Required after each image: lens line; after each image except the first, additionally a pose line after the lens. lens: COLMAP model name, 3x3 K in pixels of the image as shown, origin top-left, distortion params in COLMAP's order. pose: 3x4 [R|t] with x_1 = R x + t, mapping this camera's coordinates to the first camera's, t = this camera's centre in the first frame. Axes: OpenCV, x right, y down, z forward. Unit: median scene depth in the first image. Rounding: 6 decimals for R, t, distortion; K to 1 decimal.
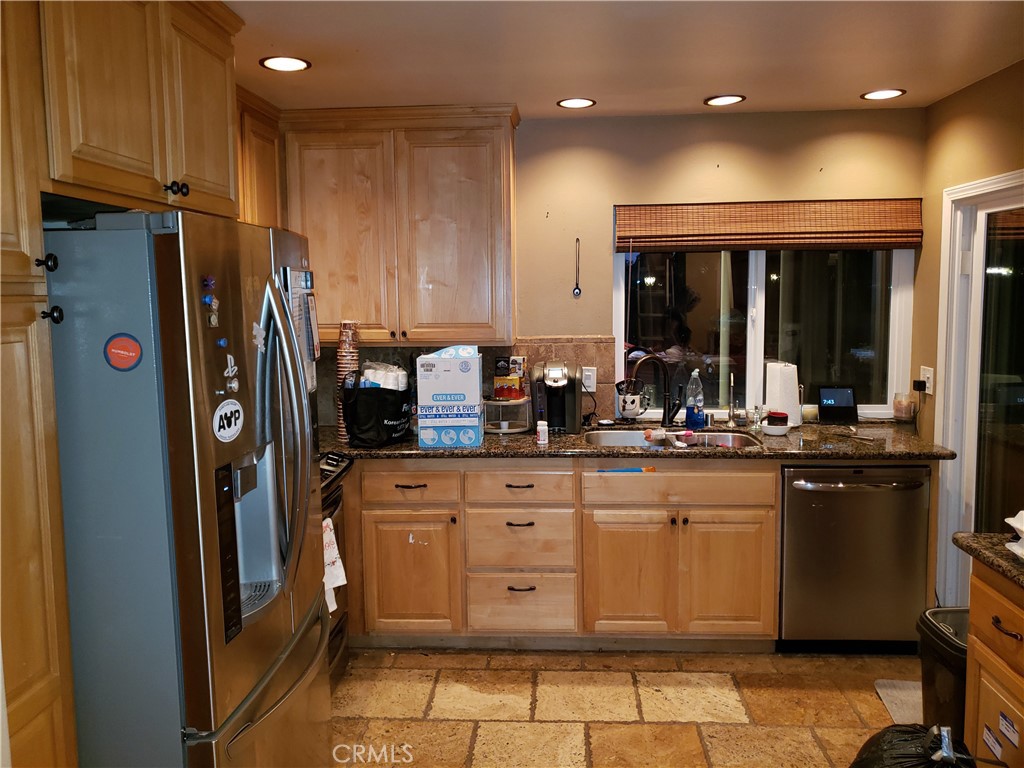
lens RADIAL K [[792.5, 0, 513.3], [0, 792.5, 376.7], [0, 0, 1]] dist [0.027437, -0.032770]
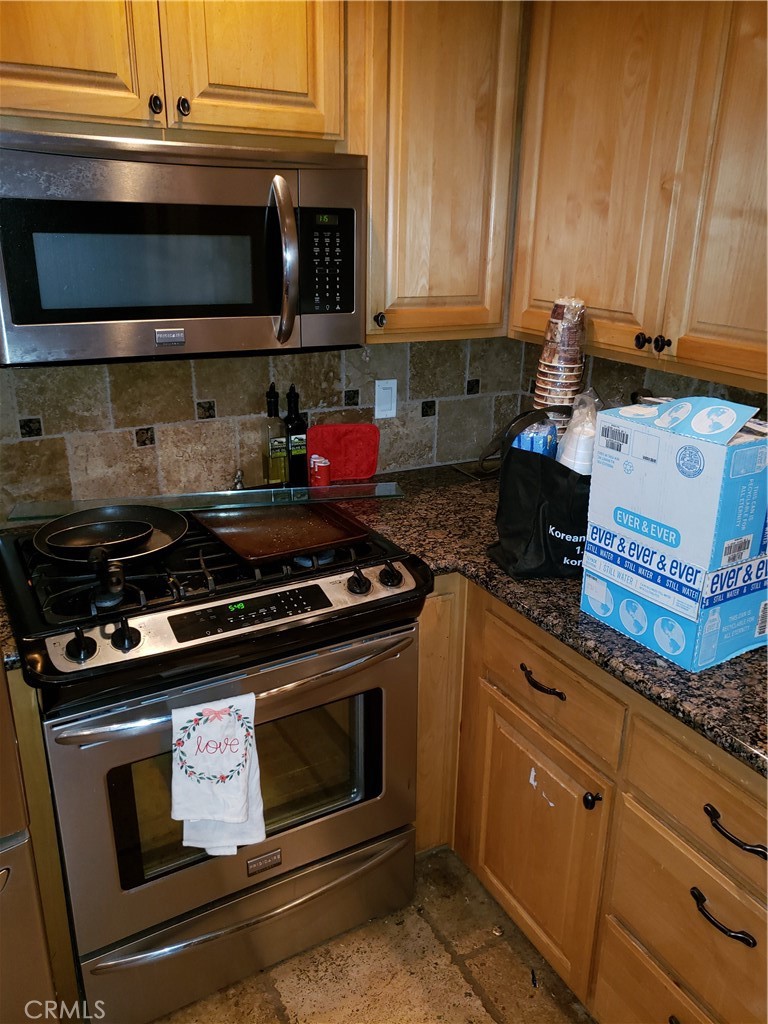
lens RADIAL K [[792.5, 0, 384.4], [0, 792.5, 512.2], [0, 0, 1]] dist [0.027437, -0.032770]
pose [[0.534455, 0.305500, -0.788053, 0.152120], [-0.115497, 0.950042, 0.289967, -0.077158], [0.837268, -0.063956, 0.543039, 0.660036]]
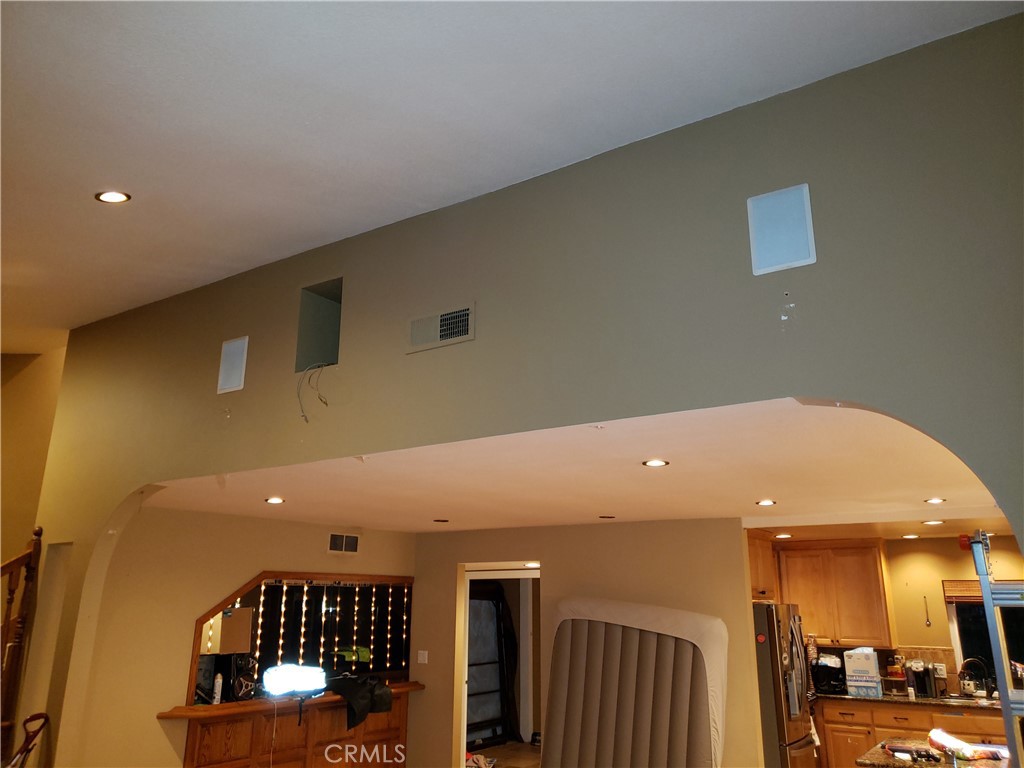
lens RADIAL K [[792.5, 0, 510.9], [0, 792.5, 359.1], [0, 0, 1]] dist [0.027437, -0.032770]
pose [[0.862968, -0.126029, -0.489289, 0.270286], [-0.072419, 0.927540, -0.366640, 0.100496], [0.500042, 0.351833, 0.791310, -1.543136]]
